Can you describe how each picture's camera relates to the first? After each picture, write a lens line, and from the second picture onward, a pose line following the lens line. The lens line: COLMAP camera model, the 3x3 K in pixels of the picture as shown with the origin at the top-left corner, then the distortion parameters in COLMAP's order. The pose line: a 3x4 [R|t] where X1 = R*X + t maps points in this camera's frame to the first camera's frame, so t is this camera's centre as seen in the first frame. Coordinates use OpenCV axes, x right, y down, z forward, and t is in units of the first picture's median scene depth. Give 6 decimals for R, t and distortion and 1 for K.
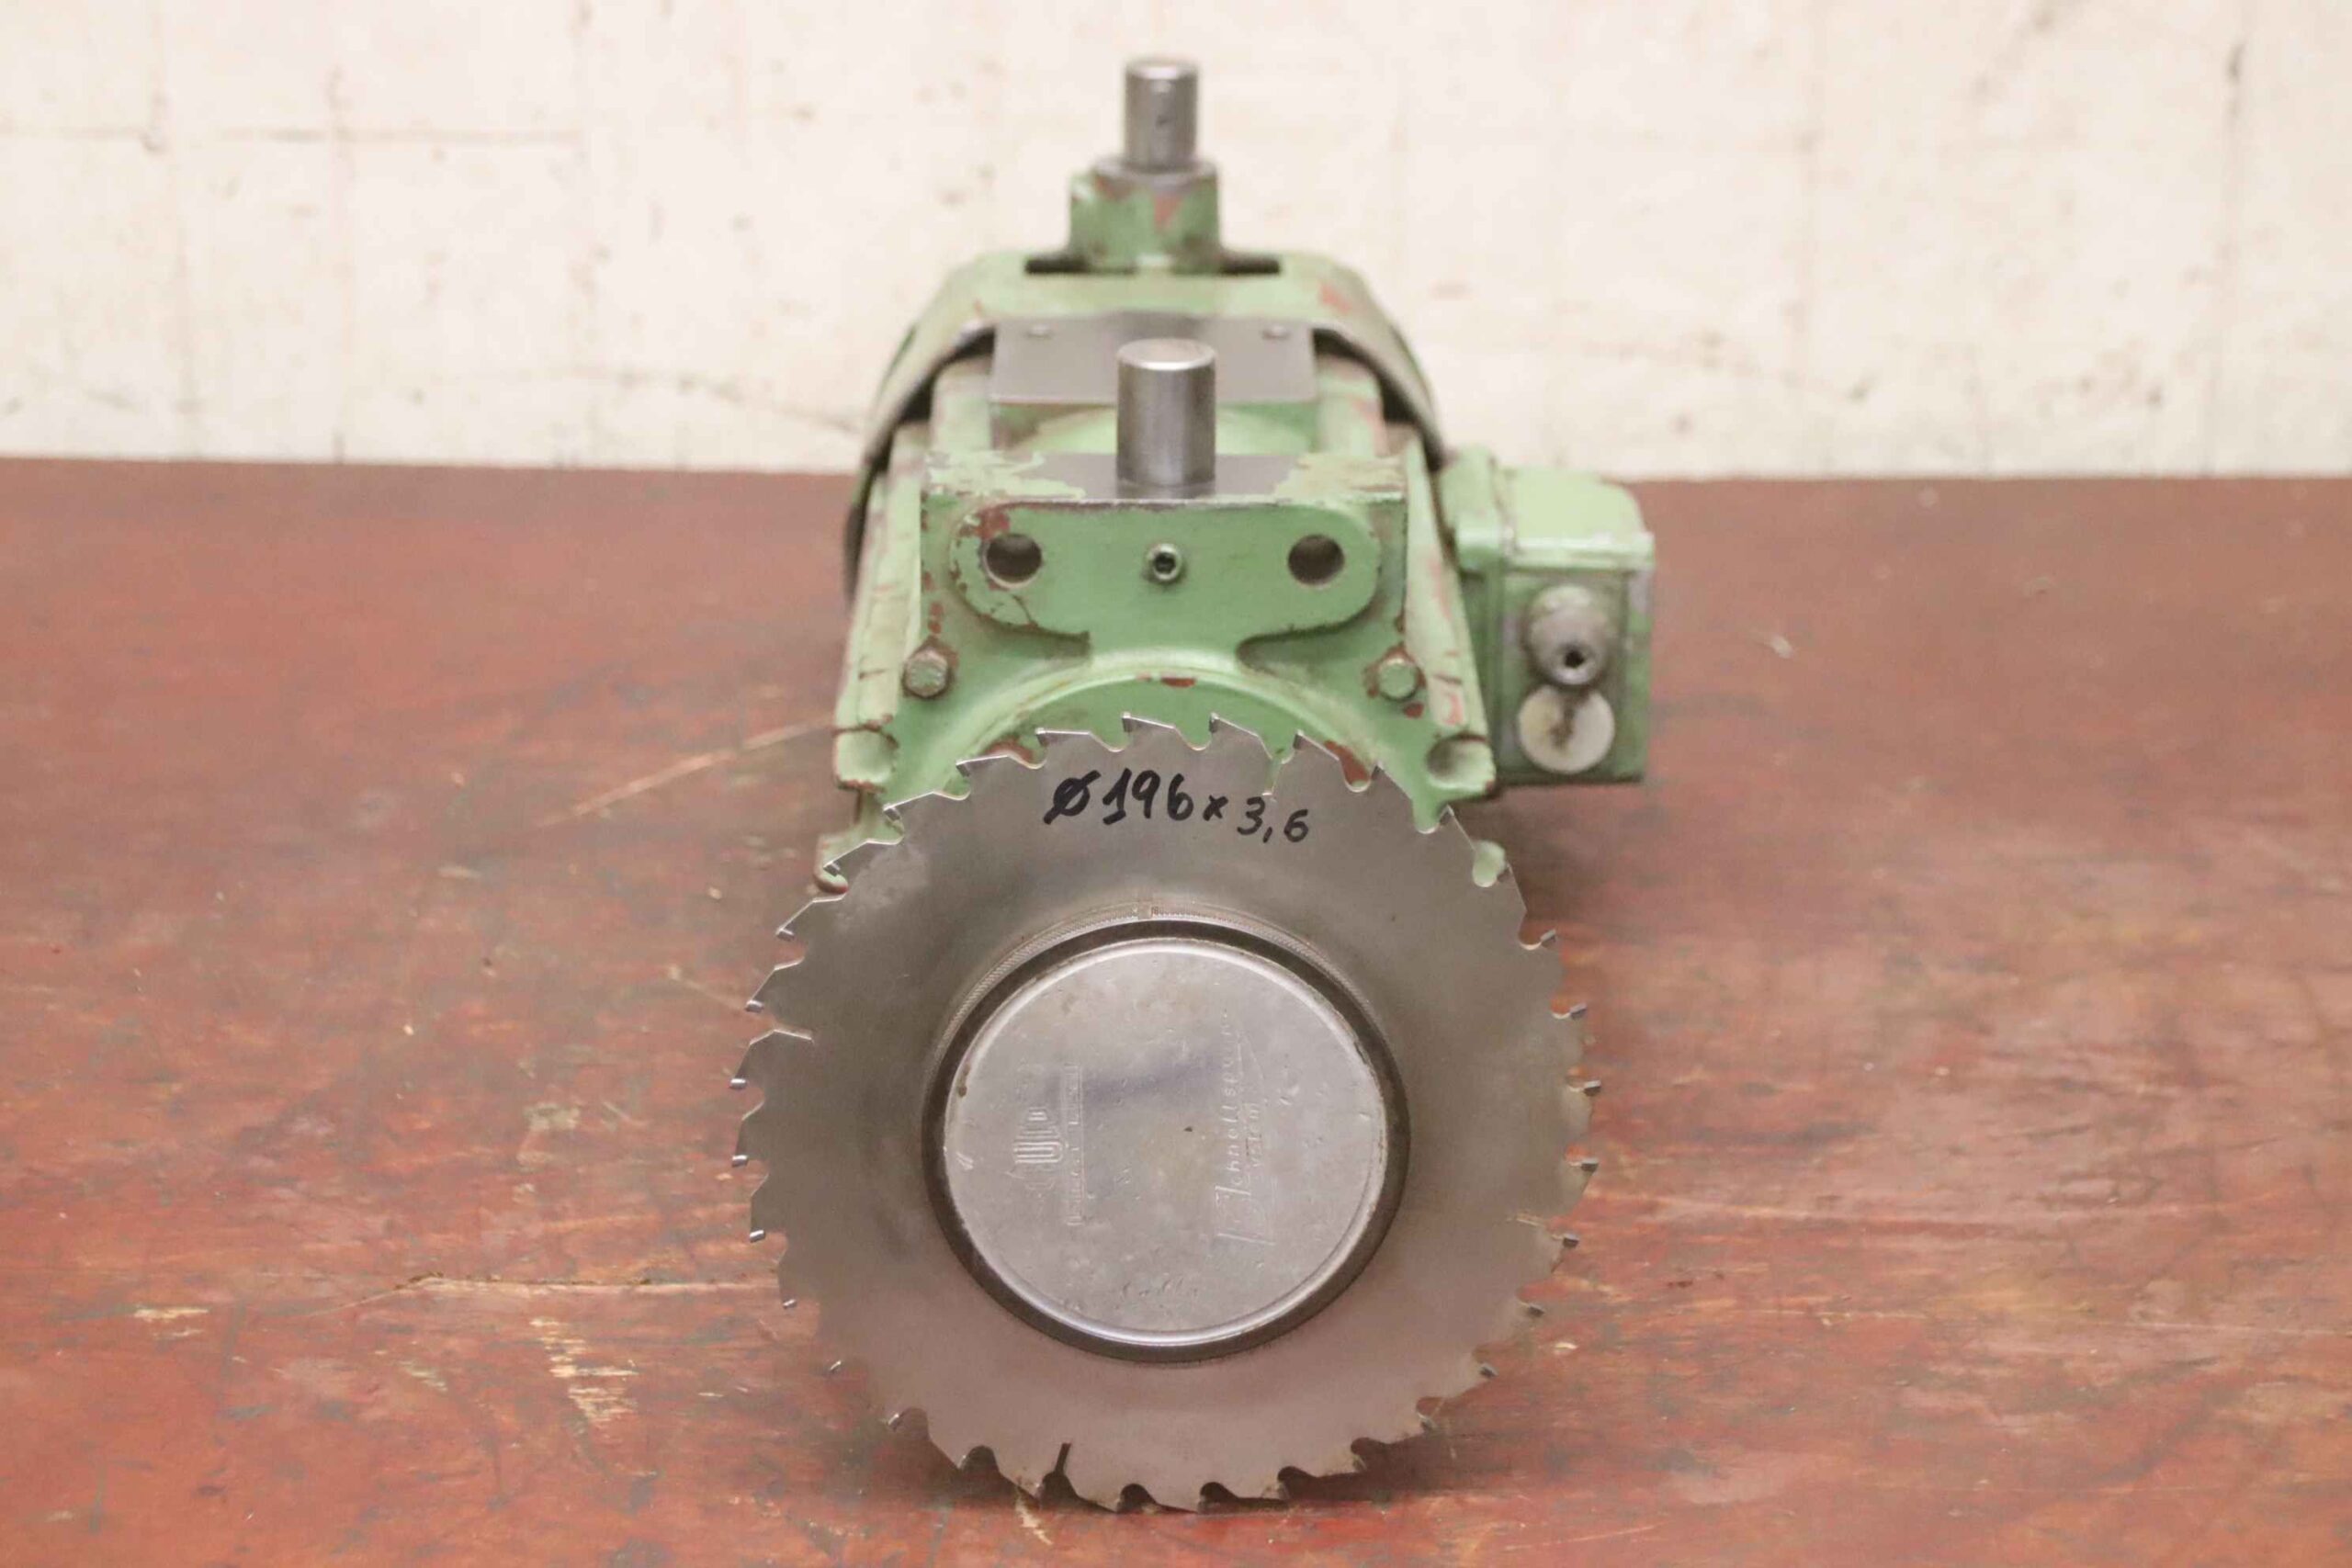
lens RADIAL K [[5079.6, 0, 1176.1], [0, 5079.6, 779.9], [0, 0, 1]] dist [0.280885, 0.000000]
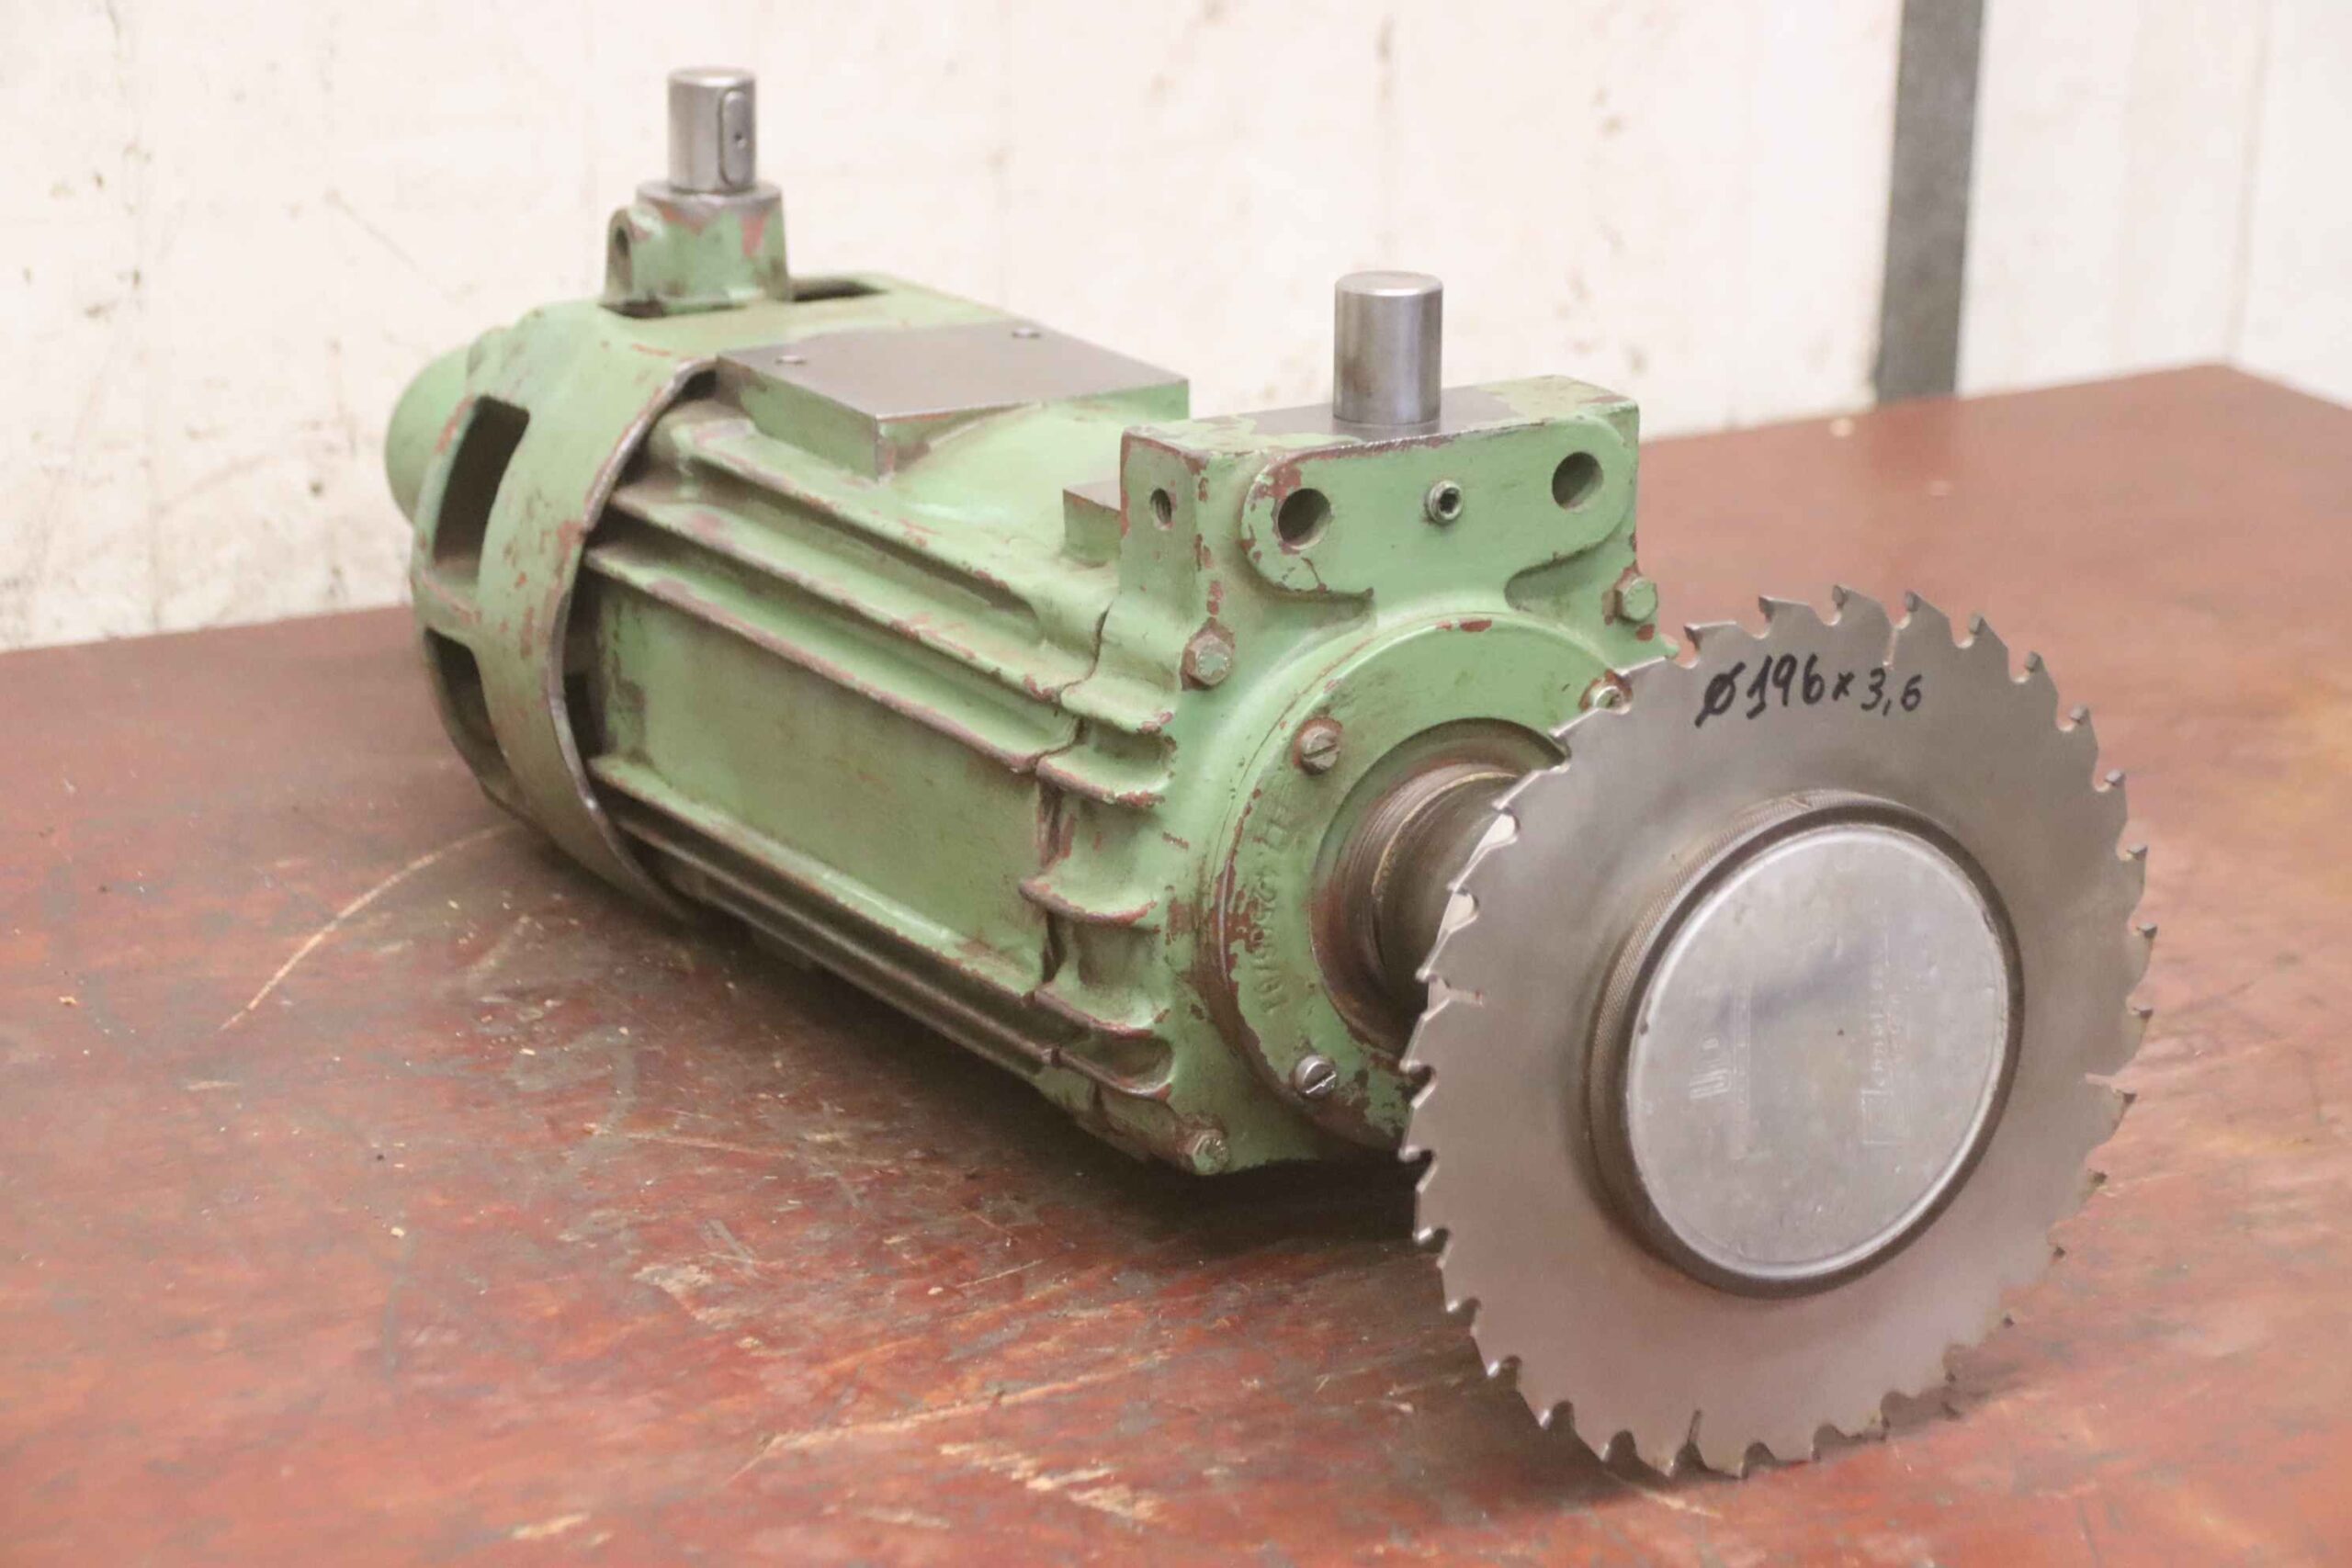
lens RADIAL K [[6099.0, 0, 1184.4], [0, 6099.0, 803.6], [0, 0, 1]] dist [0.440869, 0.000000]
pose [[0.857806, -0.142989, 0.493683, -0.598949], [0.175976, 0.984176, -0.020716, 0.026300], [-0.482909, 0.104646, 0.869395, 0.057174]]
